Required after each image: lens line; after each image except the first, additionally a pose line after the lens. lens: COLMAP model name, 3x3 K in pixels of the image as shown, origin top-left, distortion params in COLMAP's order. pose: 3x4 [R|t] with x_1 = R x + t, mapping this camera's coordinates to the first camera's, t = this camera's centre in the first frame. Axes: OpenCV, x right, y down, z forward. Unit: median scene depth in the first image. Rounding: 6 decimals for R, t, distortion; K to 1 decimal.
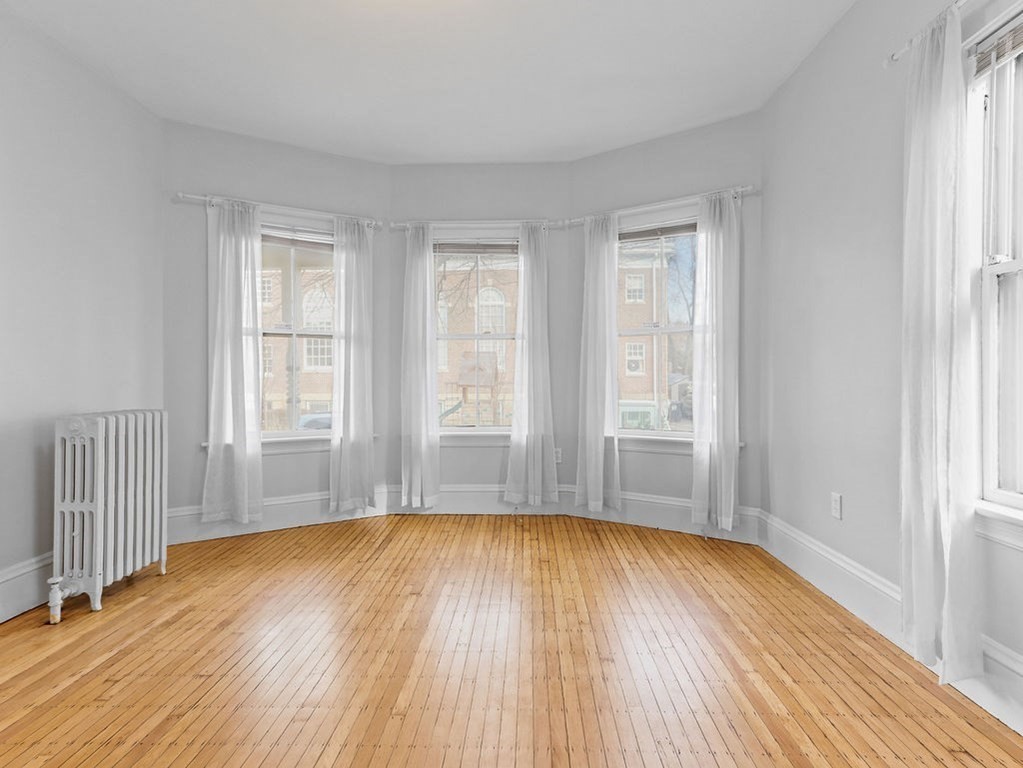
lens RADIAL K [[532.2, 0, 502.7], [0, 532.2, 382.4], [0, 0, 1]] dist [0.012782, 0.001498]
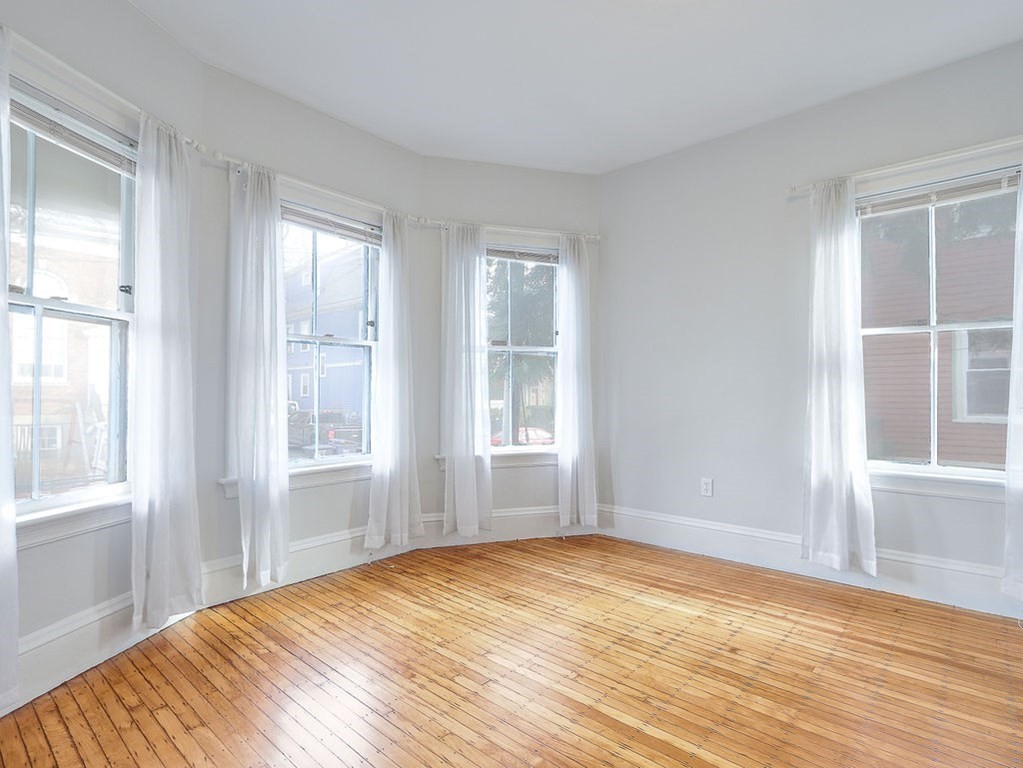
lens RADIAL K [[532.2, 0, 501.9], [0, 532.2, 388.7], [0, 0, 1]] dist [0.012782, 0.001498]
pose [[0.637488, 0.012154, 0.770364, -0.575162], [0.004305, 0.999804, -0.019337, 0.000008], [-0.770448, 0.015643, 0.637311, 0.389657]]
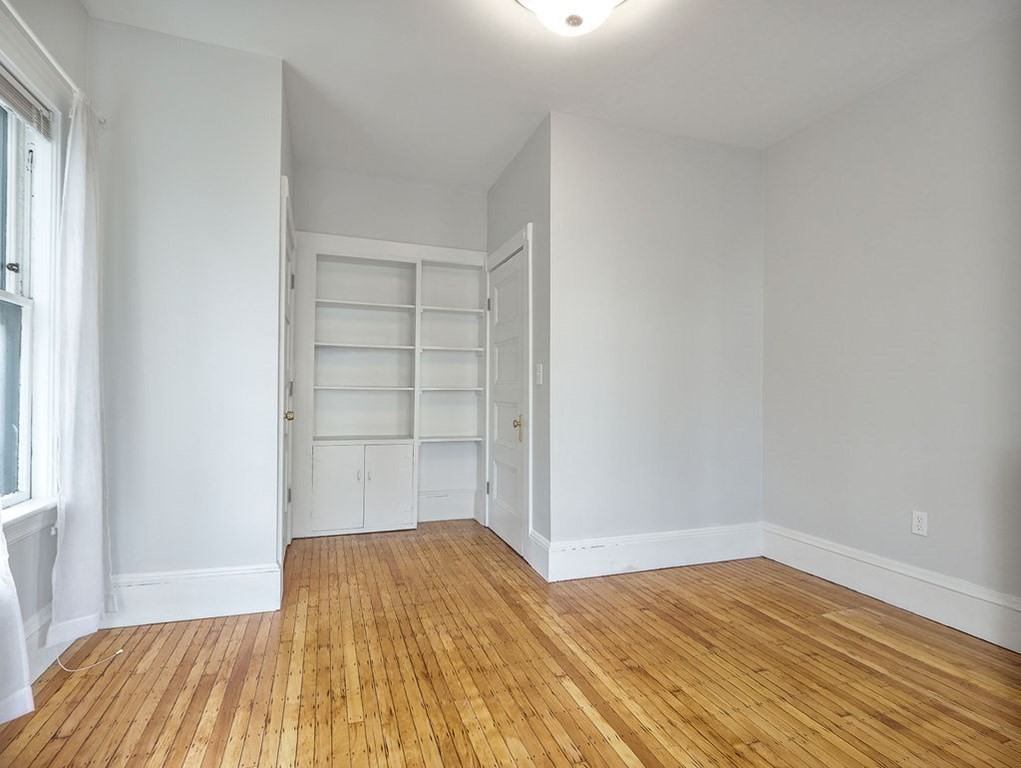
lens RADIAL K [[531.1, 0, 503.4], [0, 531.1, 379.5], [0, 0, 1]] dist [0.012782, 0.001498]
pose [[-0.927724, -0.009900, -0.373135, 0.189897], [-0.006988, 0.999934, -0.009155, -0.014853], [0.373201, -0.005886, -0.927732, 1.040309]]
